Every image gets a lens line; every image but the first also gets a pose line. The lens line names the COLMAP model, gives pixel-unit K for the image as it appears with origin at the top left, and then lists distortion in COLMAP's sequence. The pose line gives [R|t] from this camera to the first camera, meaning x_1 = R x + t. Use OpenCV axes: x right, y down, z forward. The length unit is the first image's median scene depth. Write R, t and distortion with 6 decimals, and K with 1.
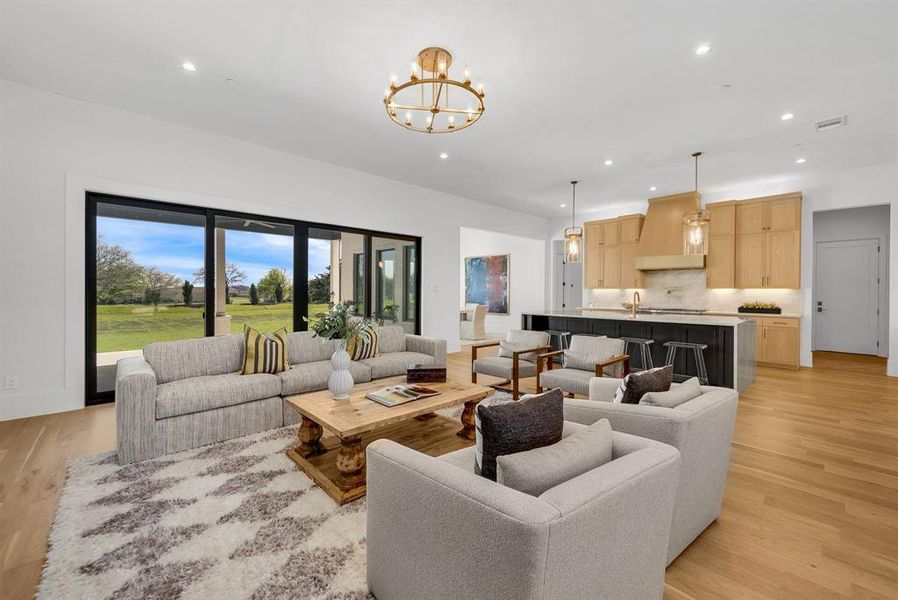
lens RADIAL K [[363.9, 0, 447.2], [0, 363.9, 294.0], [0, 0, 1]] dist [-0.000129, 0.000243]
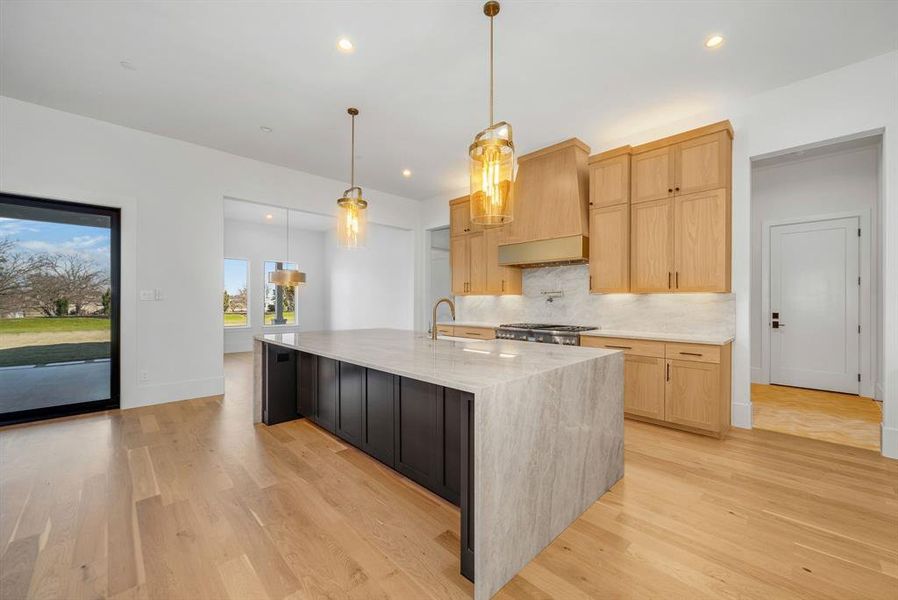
lens RADIAL K [[352.9, 0, 453.0], [0, 352.9, 302.2], [0, 0, 1]] dist [-0.002050, -0.000476]
pose [[0.999771, -0.003756, 0.021090, 0.500068], [0.003856, 0.999981, -0.004725, 0.001808], [-0.021072, 0.004805, 0.999766, 0.434959]]
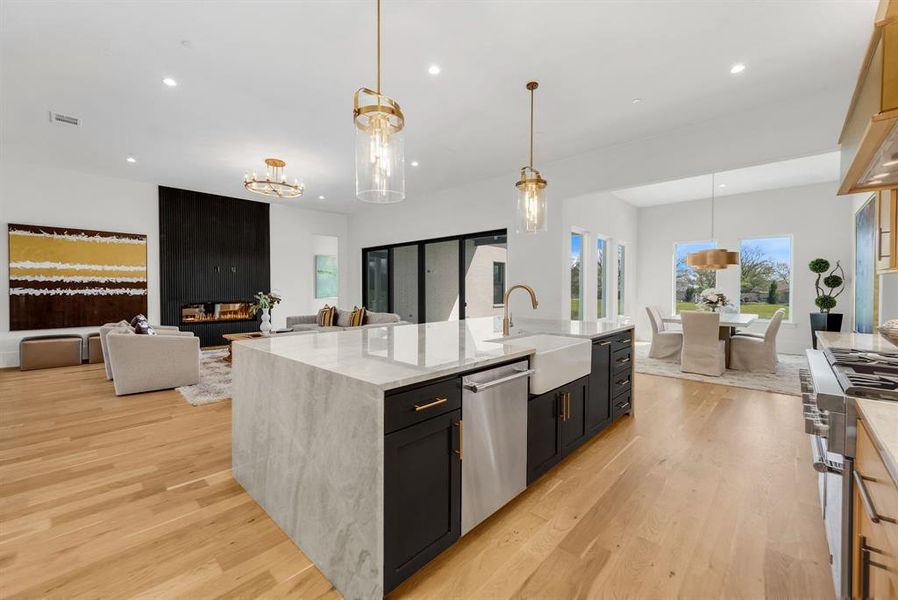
lens RADIAL K [[363.9, 0, 447.2], [0, 363.9, 294.0], [0, 0, 1]] dist [-0.000129, 0.000243]
pose [[0.057594, 0.009593, -0.998294, 0.896657], [-0.006814, 0.999934, 0.009215, 0.001012], [0.998317, 0.006271, 0.057655, 0.845771]]
